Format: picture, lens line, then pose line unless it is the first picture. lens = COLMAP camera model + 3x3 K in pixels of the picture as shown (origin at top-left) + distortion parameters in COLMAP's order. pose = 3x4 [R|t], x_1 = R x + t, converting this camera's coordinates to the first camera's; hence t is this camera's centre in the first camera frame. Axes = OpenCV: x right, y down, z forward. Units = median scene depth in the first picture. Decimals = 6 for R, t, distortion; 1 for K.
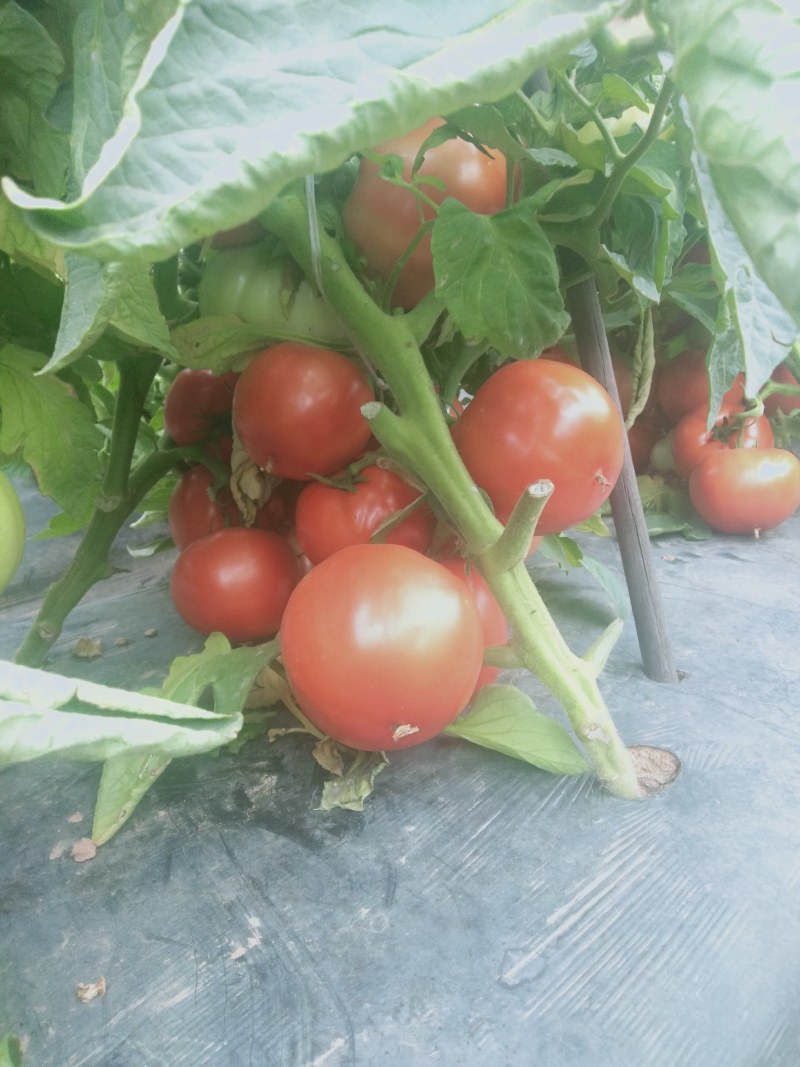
lens RADIAL K [[713.0, 0, 400.9], [0, 713.0, 537.8], [0, 0, 1]] dist [-0.034687, -0.013125]
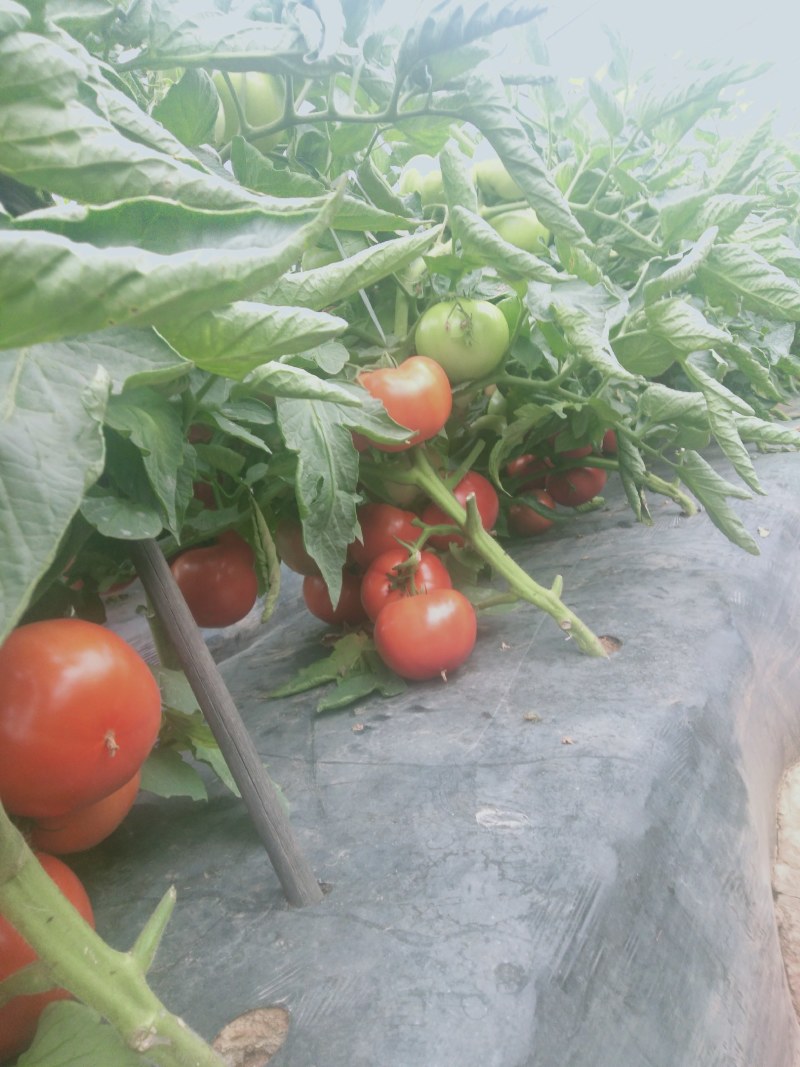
lens RADIAL K [[713.0, 0, 403.8], [0, 713.0, 527.1], [0, 0, 1]] dist [-0.034687, -0.013125]
pose [[0.949942, -0.214743, 0.226927, 0.395209], [0.254834, 0.952780, -0.165139, -0.081925], [-0.180749, 0.214701, 0.959809, -0.010595]]
